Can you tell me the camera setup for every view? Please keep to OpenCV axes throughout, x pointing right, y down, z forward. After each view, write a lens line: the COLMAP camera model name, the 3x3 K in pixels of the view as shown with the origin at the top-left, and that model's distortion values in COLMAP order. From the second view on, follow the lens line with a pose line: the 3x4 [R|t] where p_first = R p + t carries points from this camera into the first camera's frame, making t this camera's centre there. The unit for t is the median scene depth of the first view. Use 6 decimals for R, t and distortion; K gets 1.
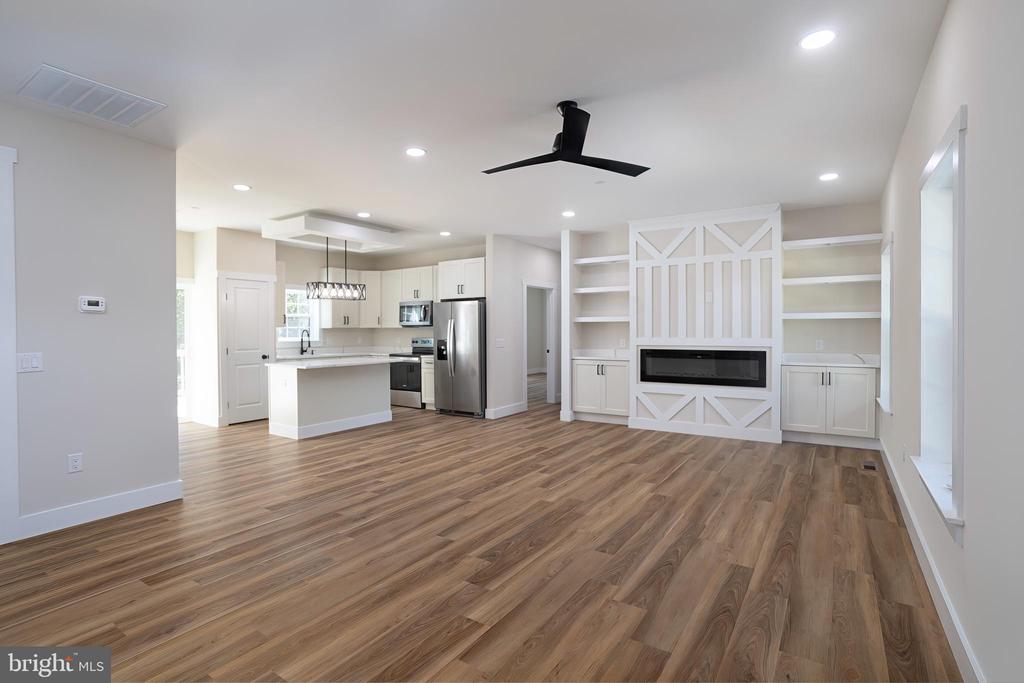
lens RADIAL K [[493.7, 0, 509.5], [0, 493.7, 337.0], [0, 0, 1]] dist [-0.055178, 0.034044]
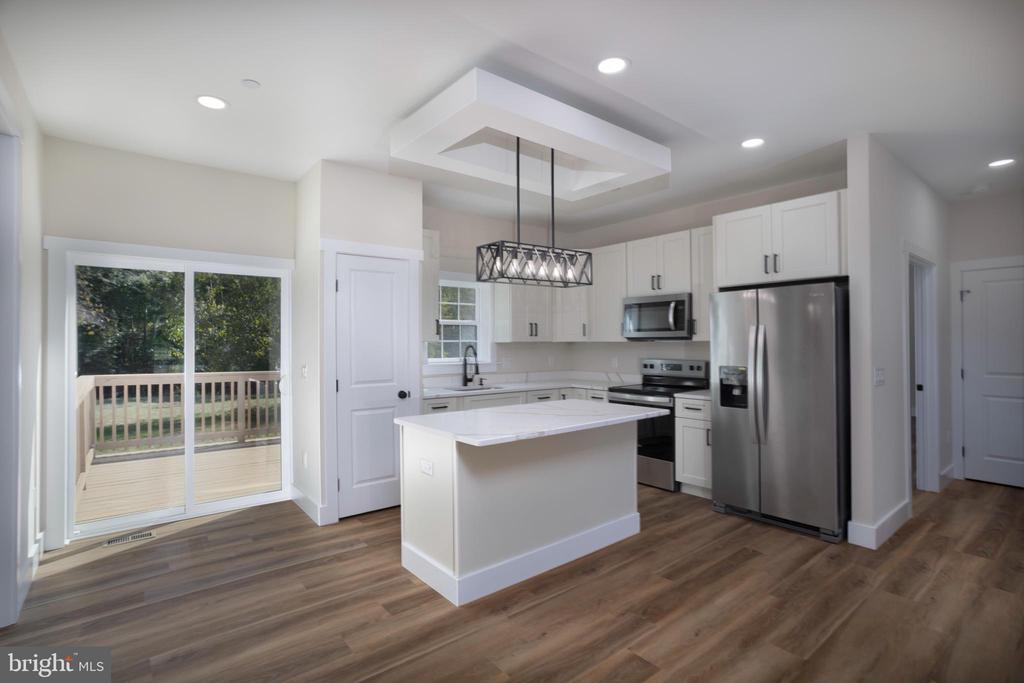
lens RADIAL K [[493.7, 0, 509.5], [0, 493.7, 337.0], [0, 0, 1]] dist [-0.055178, 0.034044]
pose [[0.953737, -0.003669, -0.300621, -0.275379], [-0.003976, 0.999684, -0.024813, -0.014822], [0.300617, 0.024860, 0.953421, 0.632669]]
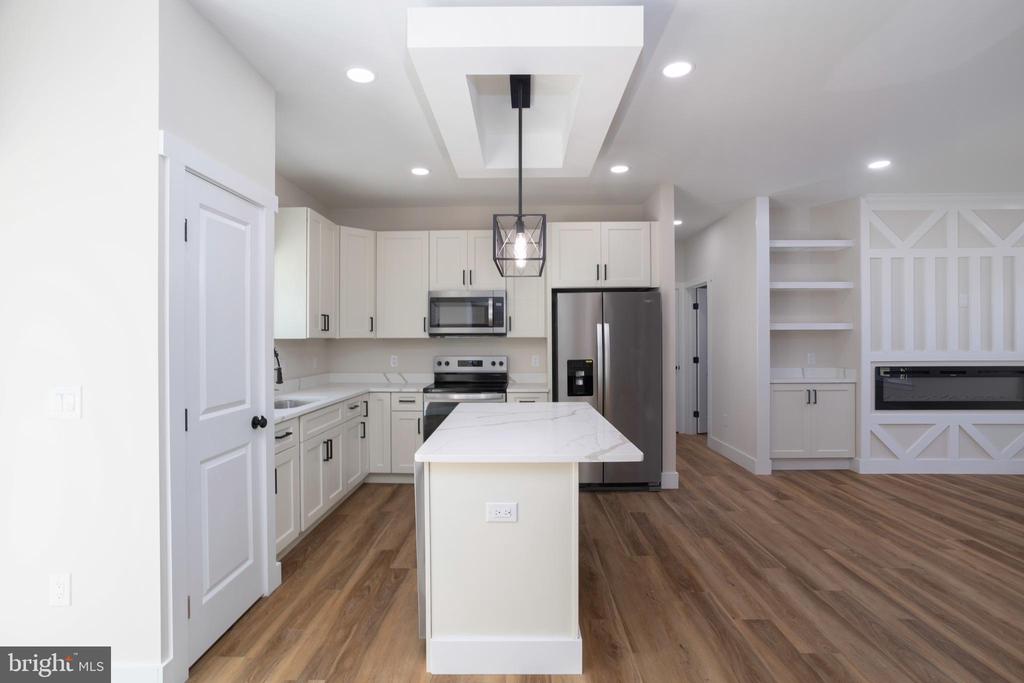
lens RADIAL K [[493.7, 0, 509.5], [0, 493.7, 337.0], [0, 0, 1]] dist [-0.055178, 0.034044]
pose [[0.843757, 0.001721, 0.536722, -0.686999], [0.009451, 0.999792, -0.018063, -0.014618], [-0.536642, 0.020314, 0.843566, 0.780134]]
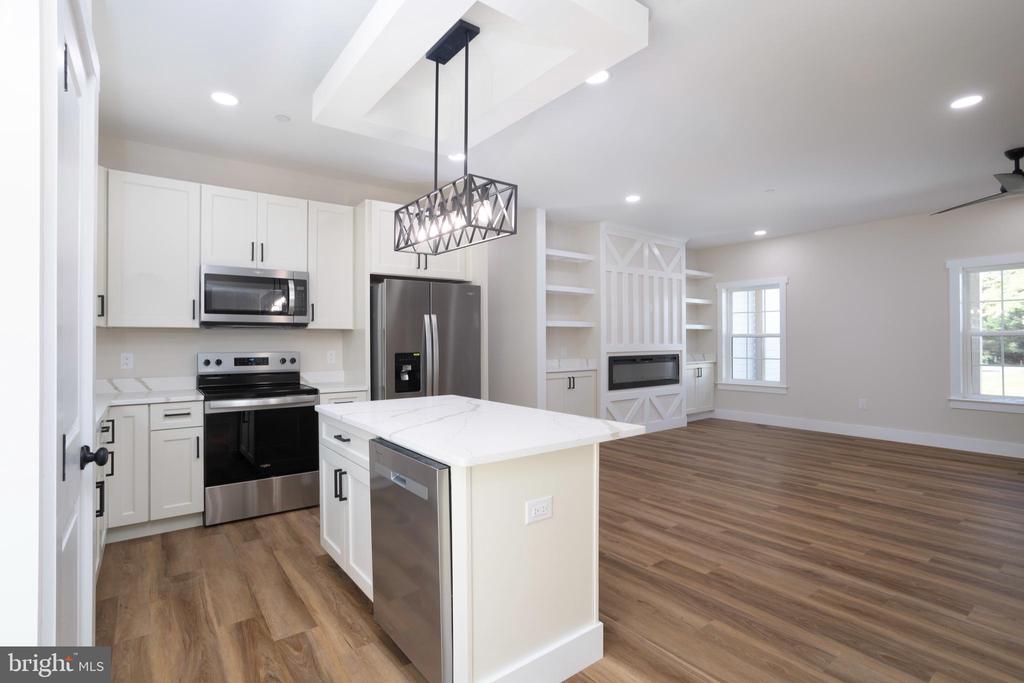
lens RADIAL K [[493.7, 0, 509.5], [0, 493.7, 337.0], [0, 0, 1]] dist [-0.055178, 0.034044]
pose [[0.331860, 0.009935, 0.943276, -0.803910], [0.017186, 0.999715, -0.016576, -0.000637], [-0.943172, 0.021712, 0.331595, 0.994801]]
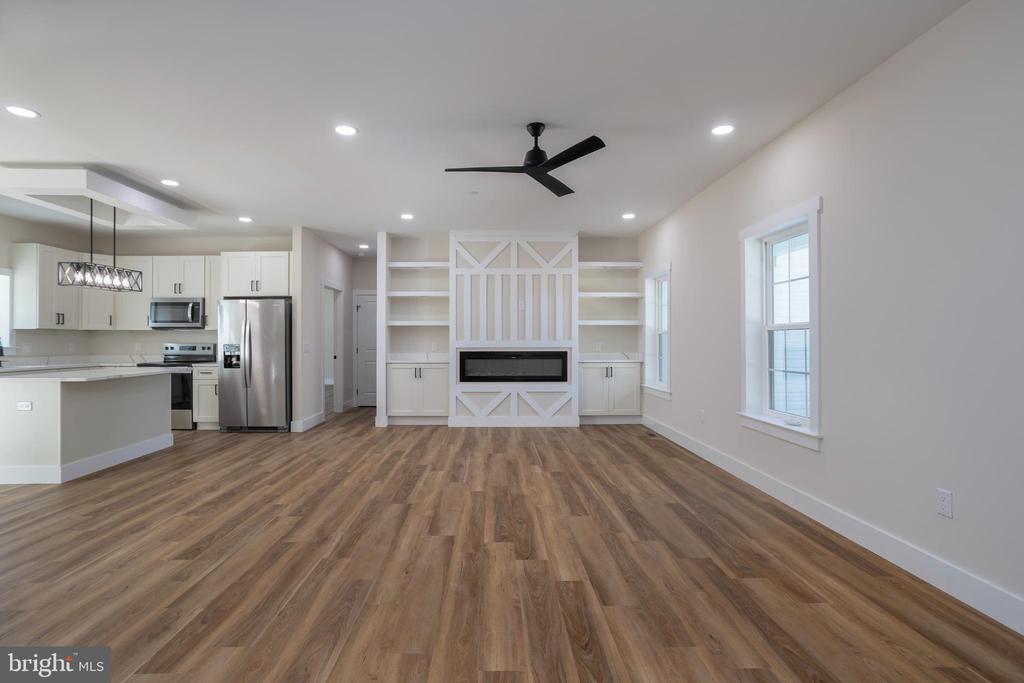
lens RADIAL K [[511.2, 0, 488.9], [0, 511.2, 338.8], [0, 0, 1]] dist [-0.052369, 0.033151]
pose [[0.832154, 0.004637, 0.554526, -0.338995], [0.006078, 0.999829, -0.017481, 0.019247], [-0.554512, 0.017917, 0.831983, 0.052727]]
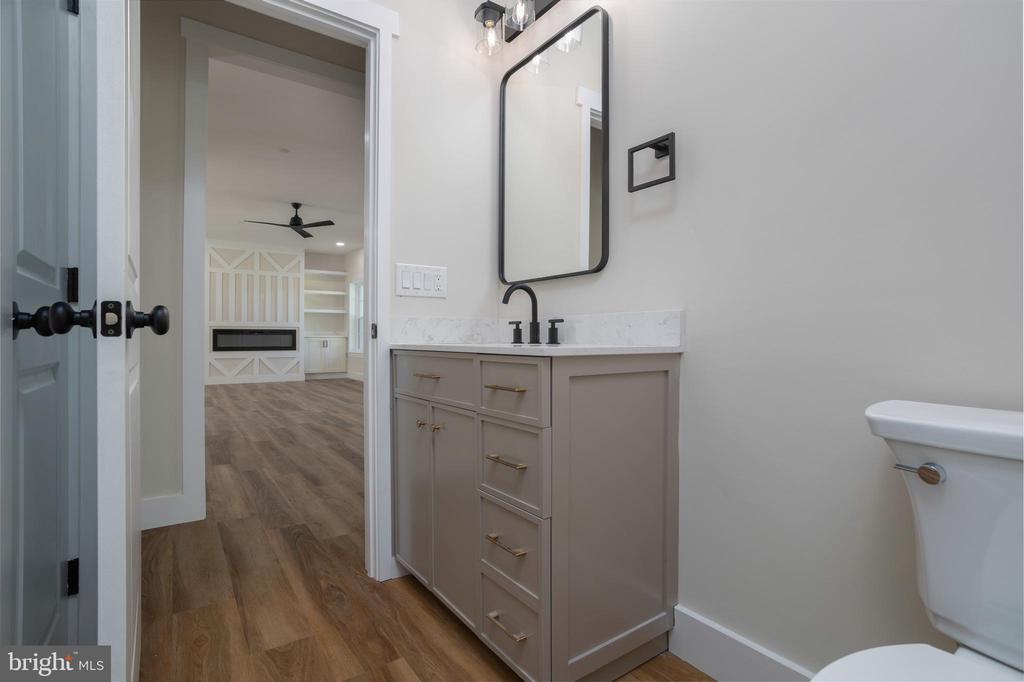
lens RADIAL K [[493.7, 0, 509.5], [0, 493.7, 336.5], [0, 0, 1]] dist [-0.055178, 0.034044]
pose [[0.351501, 0.002080, 0.936185, -0.870124], [0.009120, 0.999942, -0.005645, 0.071450], [-0.936143, 0.010522, 0.351462, -0.354243]]
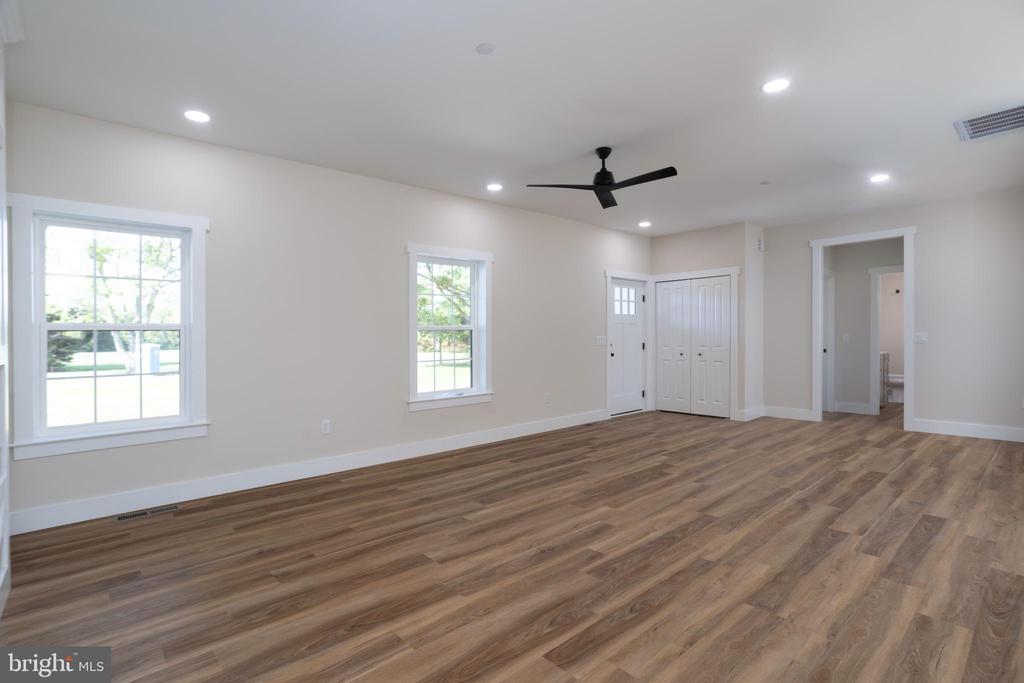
lens RADIAL K [[497.1, 0, 516.0], [0, 497.1, 341.0], [0, 0, 1]] dist [-0.052334, 0.034661]
pose [[-0.970556, 0.019418, 0.240091, 0.013112], [0.024586, 0.999526, 0.018548, 0.003066], [-0.239617, 0.023905, -0.970573, 1.287770]]
